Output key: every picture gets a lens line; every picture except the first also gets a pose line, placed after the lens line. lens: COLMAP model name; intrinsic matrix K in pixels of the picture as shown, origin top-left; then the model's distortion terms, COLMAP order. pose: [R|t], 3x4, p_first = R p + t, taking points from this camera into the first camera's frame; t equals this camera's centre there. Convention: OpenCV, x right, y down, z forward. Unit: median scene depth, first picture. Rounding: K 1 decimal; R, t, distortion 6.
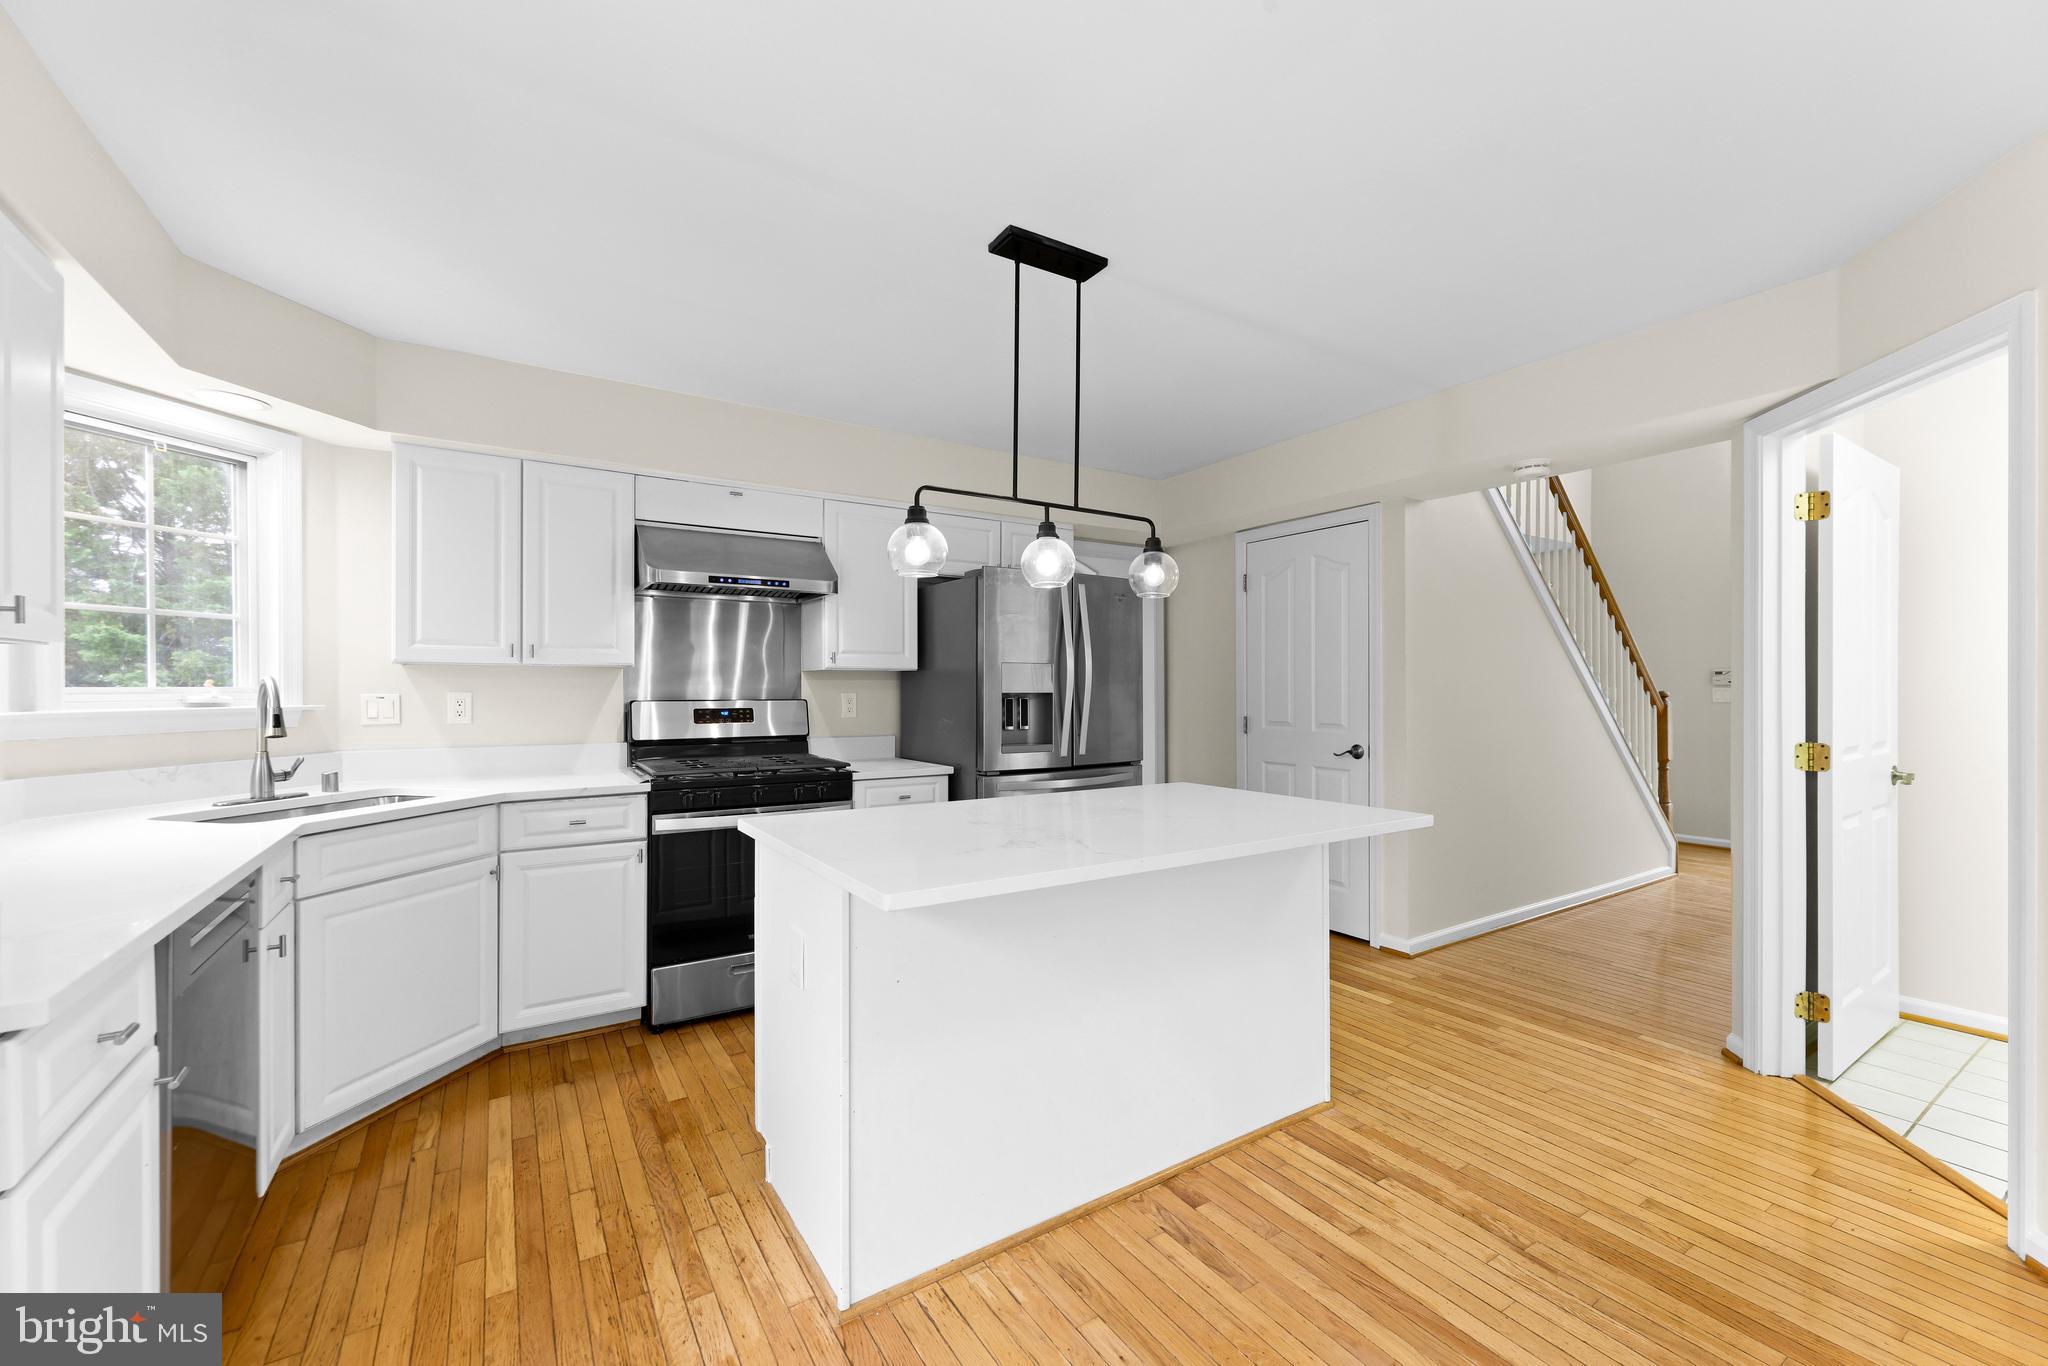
lens RADIAL K [[822.1, 0, 1022.7], [0, 822.1, 685.8], [0, 0, 1]] dist [0.001773, -0.000108]
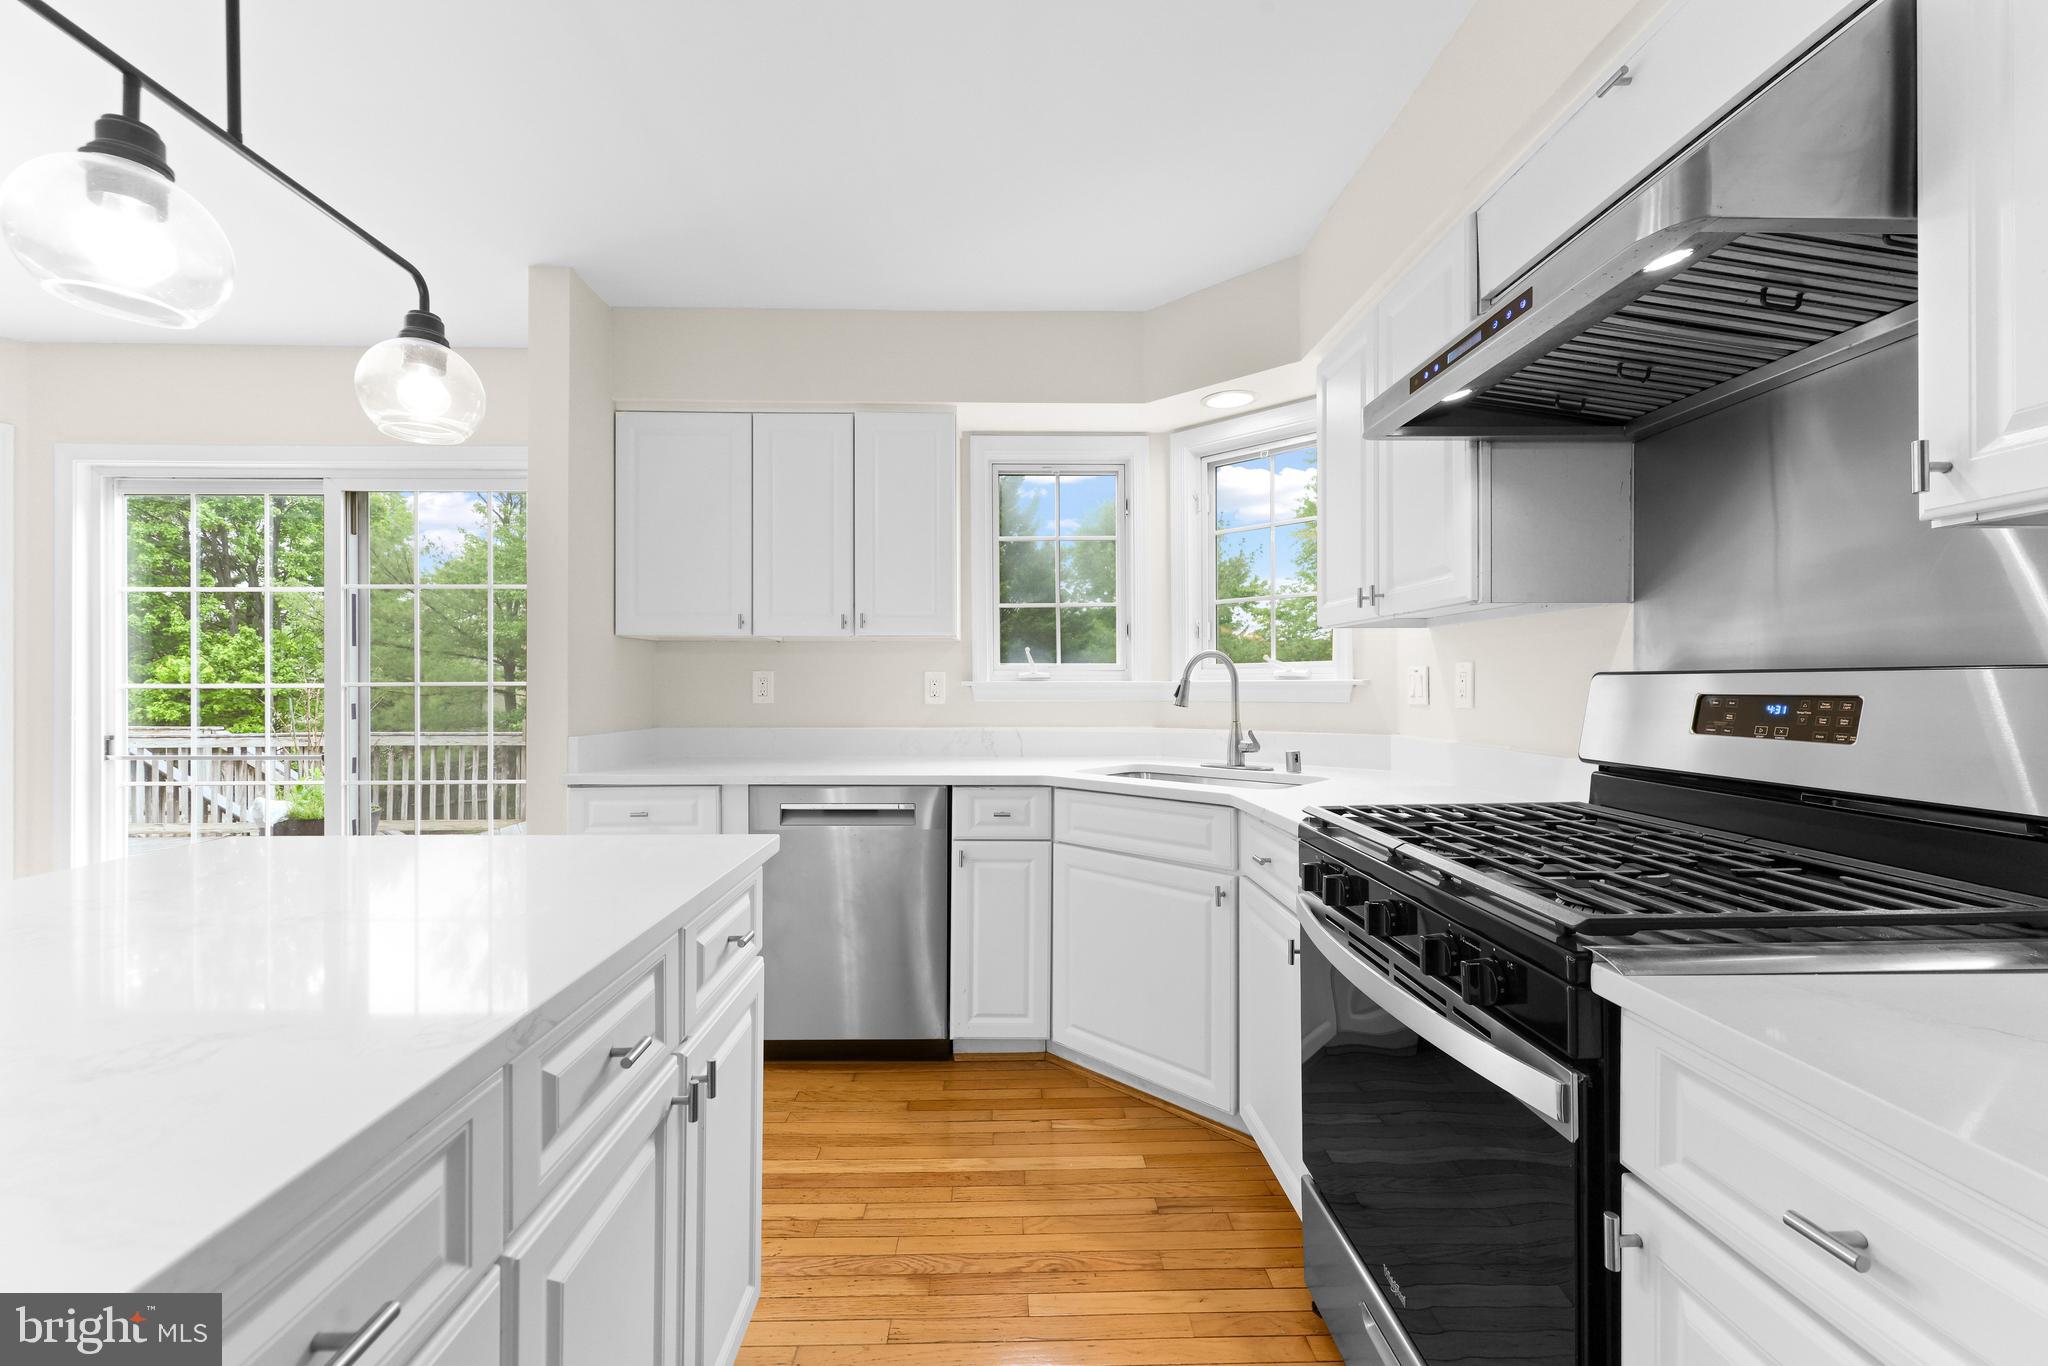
lens RADIAL K [[822.1, 0, 1018.9], [0, 822.1, 680.5], [0, 0, 1]] dist [0.001773, -0.000108]
pose [[-0.521610, -0.003027, -0.853179, 0.117527], [0.004013, 0.999974, -0.006001, 0.031339], [0.853175, -0.006554, -0.521584, 1.287124]]
